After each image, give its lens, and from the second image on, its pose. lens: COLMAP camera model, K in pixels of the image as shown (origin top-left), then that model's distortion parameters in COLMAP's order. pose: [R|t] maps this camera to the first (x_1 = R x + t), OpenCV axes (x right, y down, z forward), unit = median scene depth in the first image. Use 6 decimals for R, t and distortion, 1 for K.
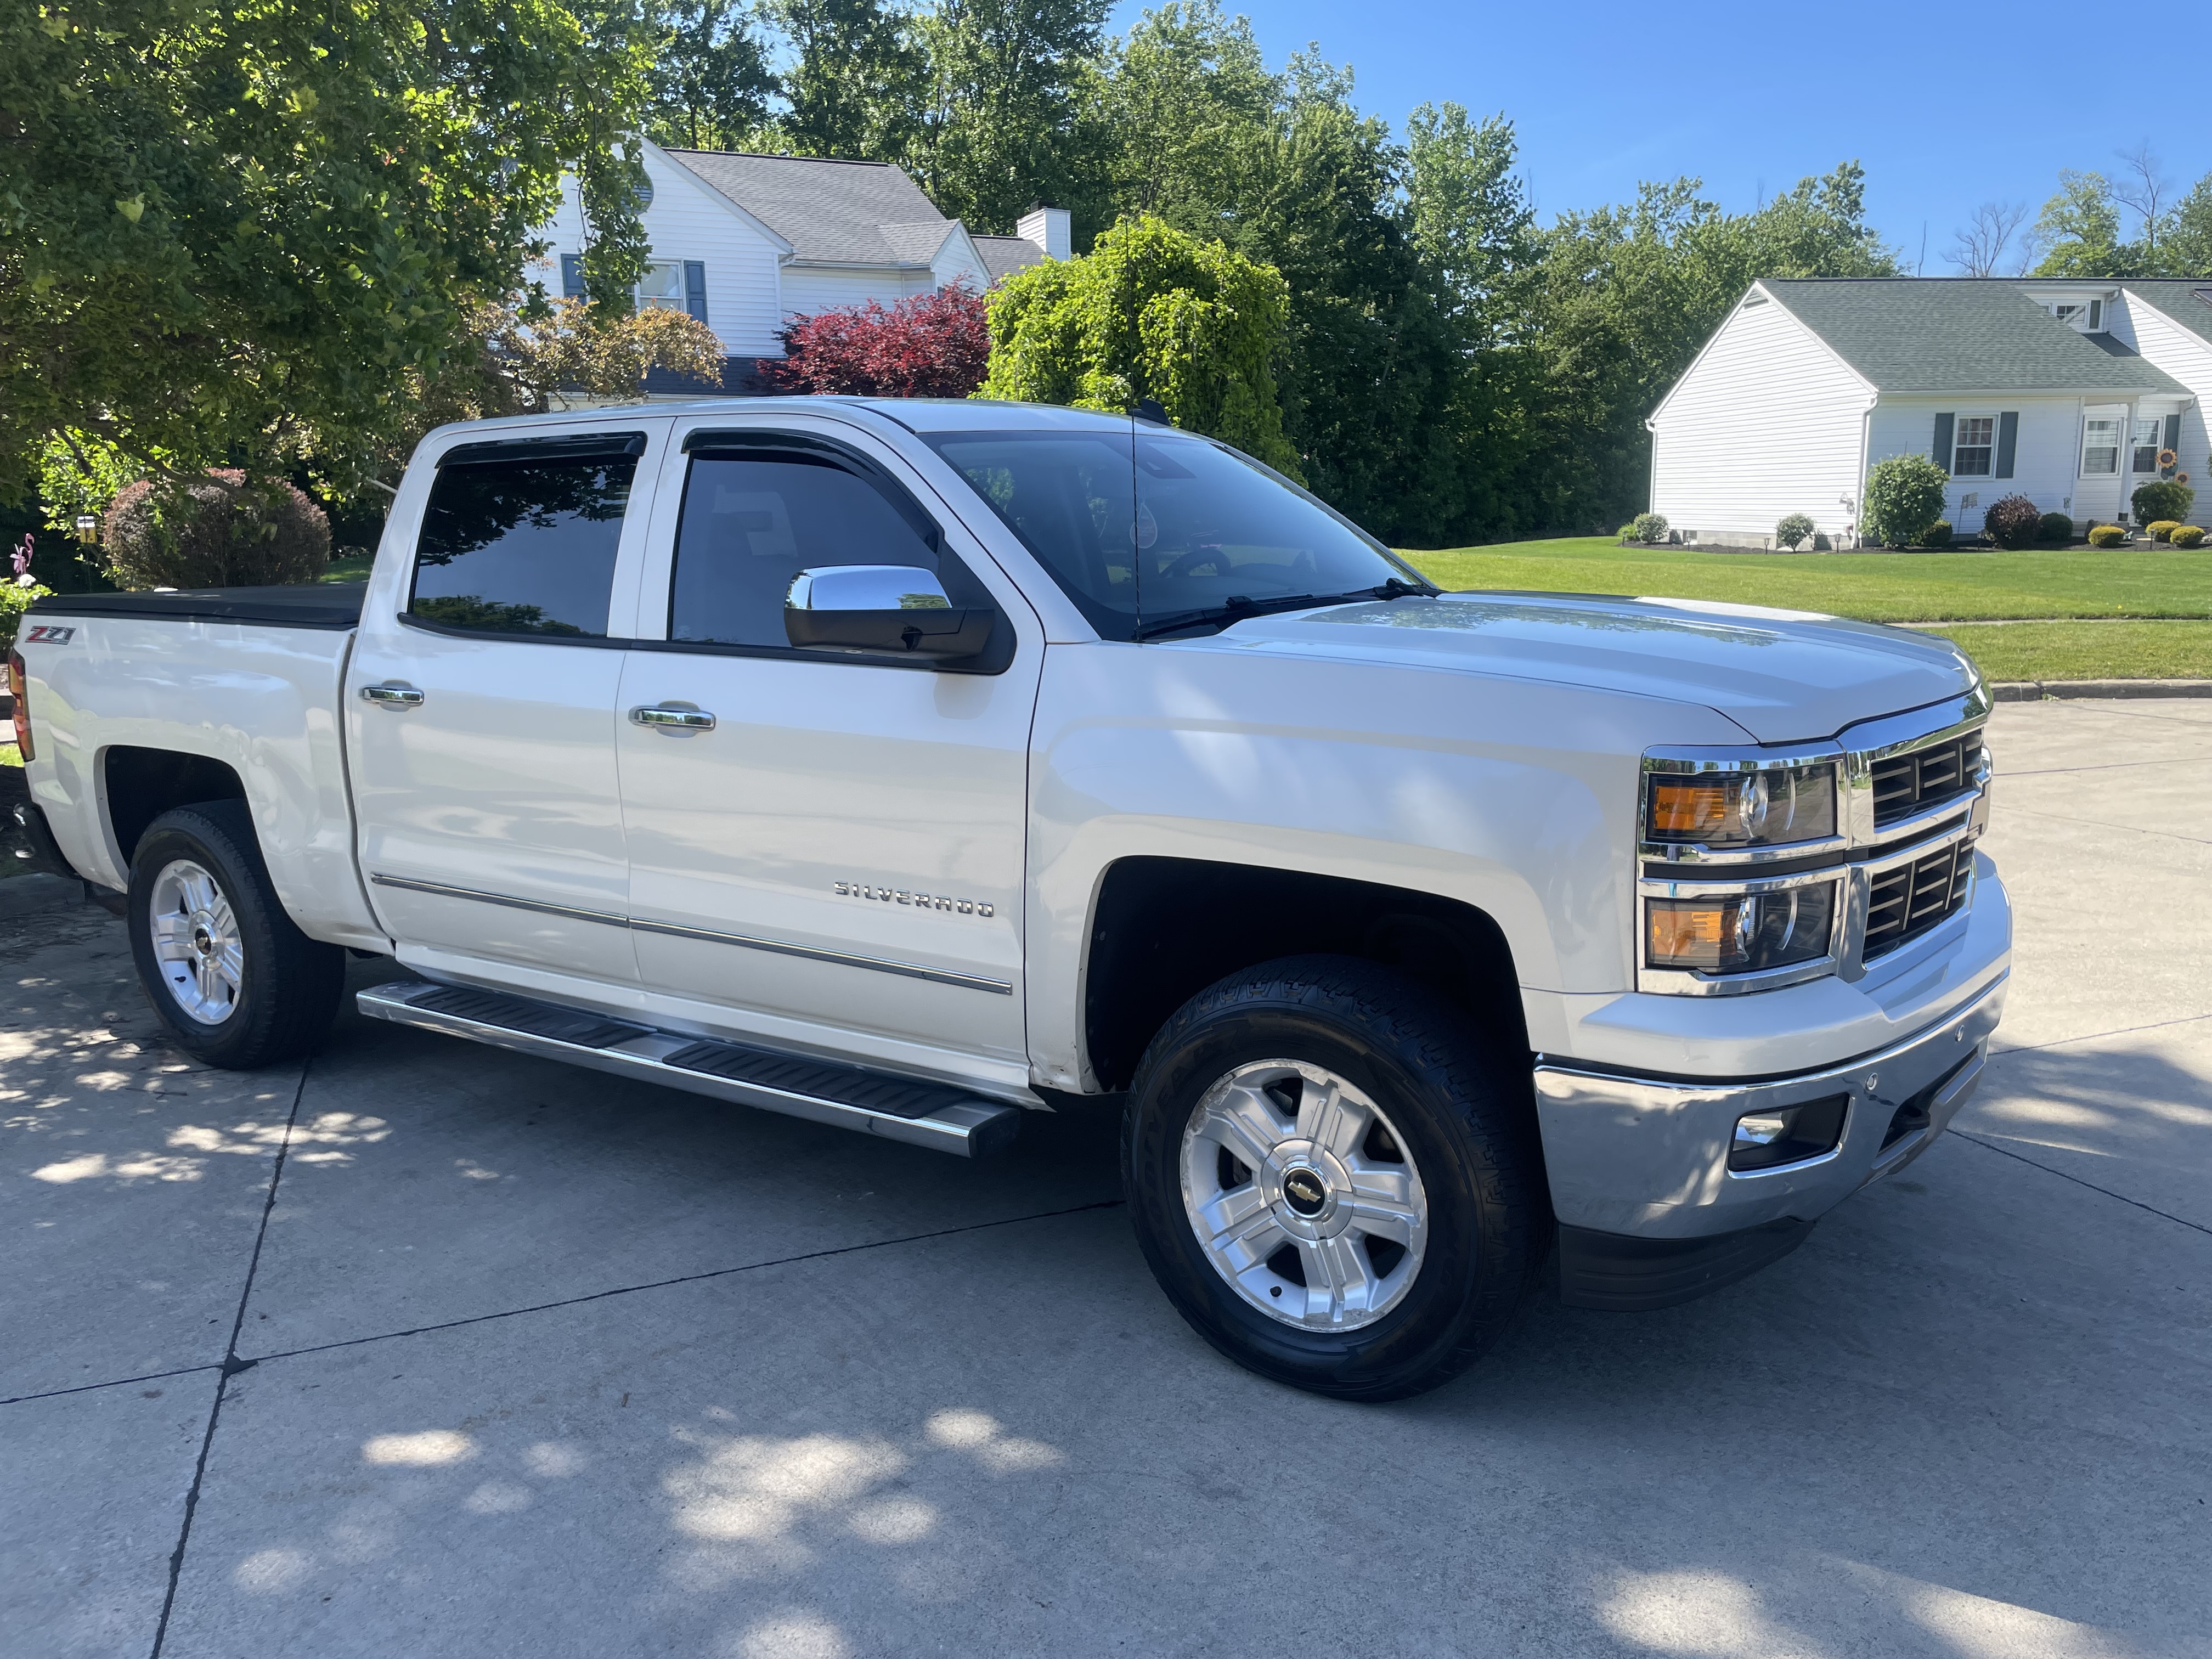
lens RADIAL K [[1675.3, 0, 1134.2], [0, 1675.3, 822.7], [0, 0, 1]] dist [0.092918, -0.126542]
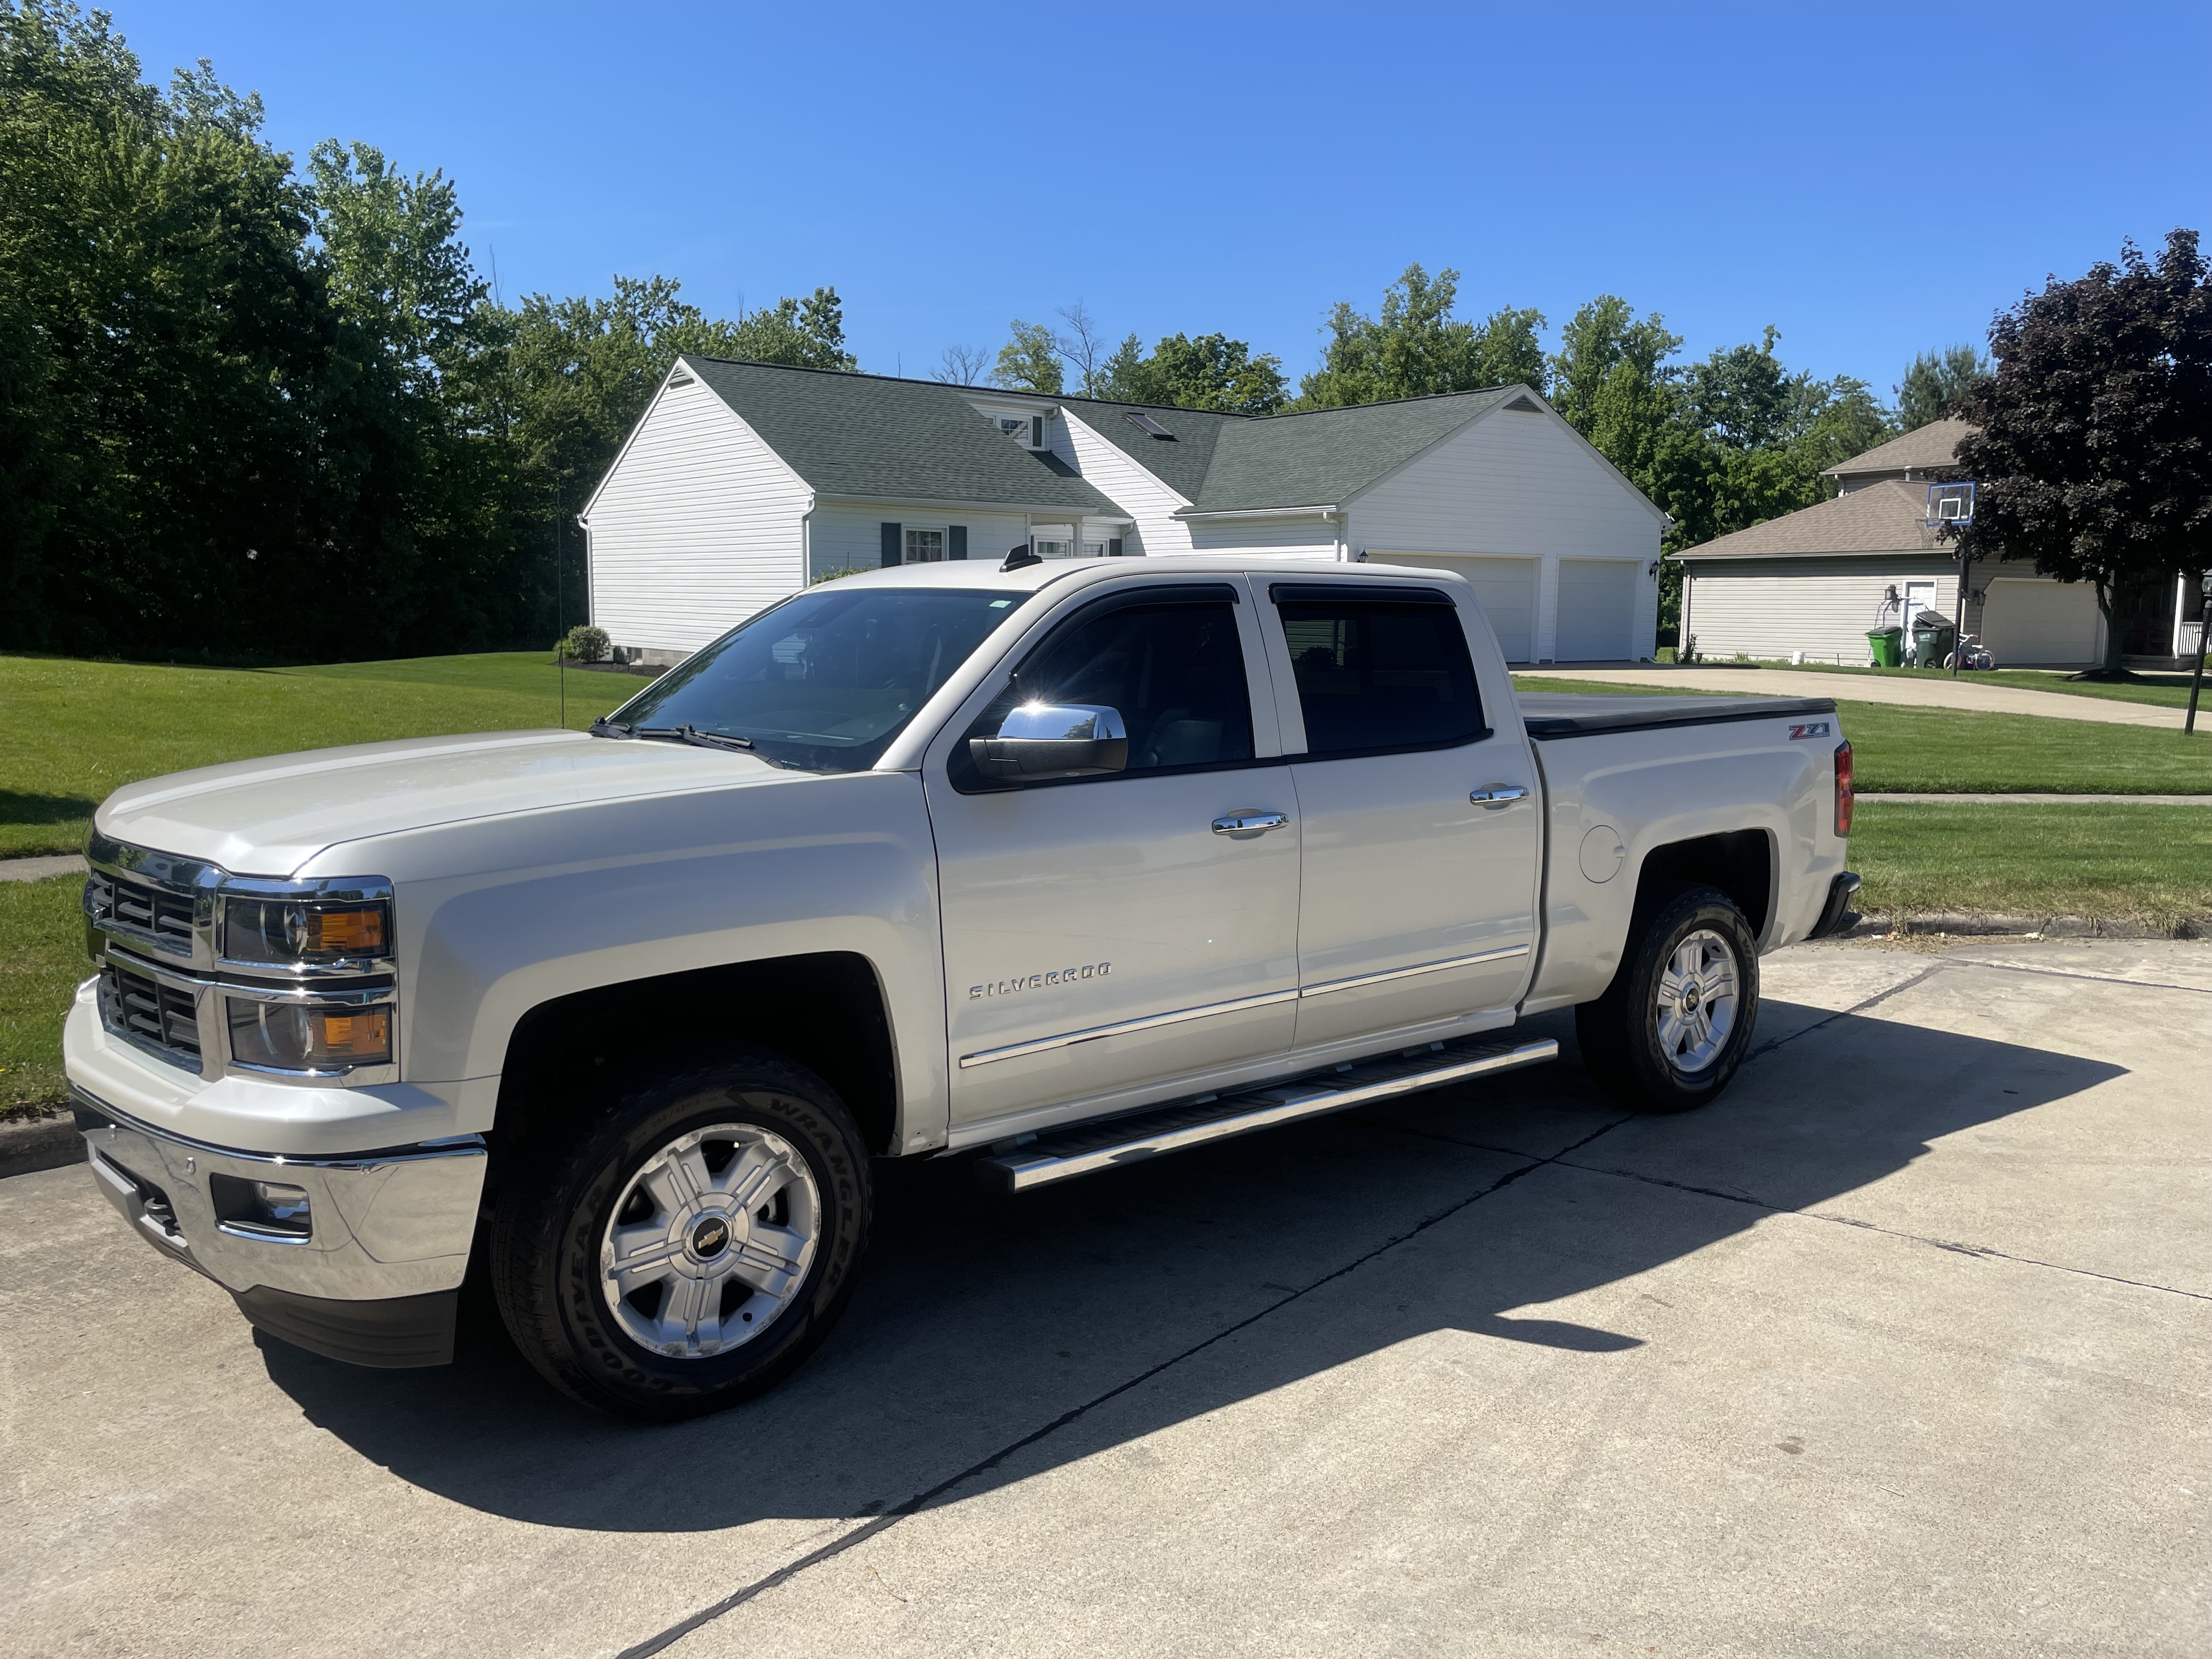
lens RADIAL K [[1675.3, 0, 1134.2], [0, 1675.3, 822.7], [0, 0, 1]] dist [0.092918, -0.126542]
pose [[0.854197, -0.042025, 0.518249, 0.129723], [0.074279, 0.996368, -0.041633, -0.042617], [-0.514617, 0.074057, 0.854216, 0.210873]]
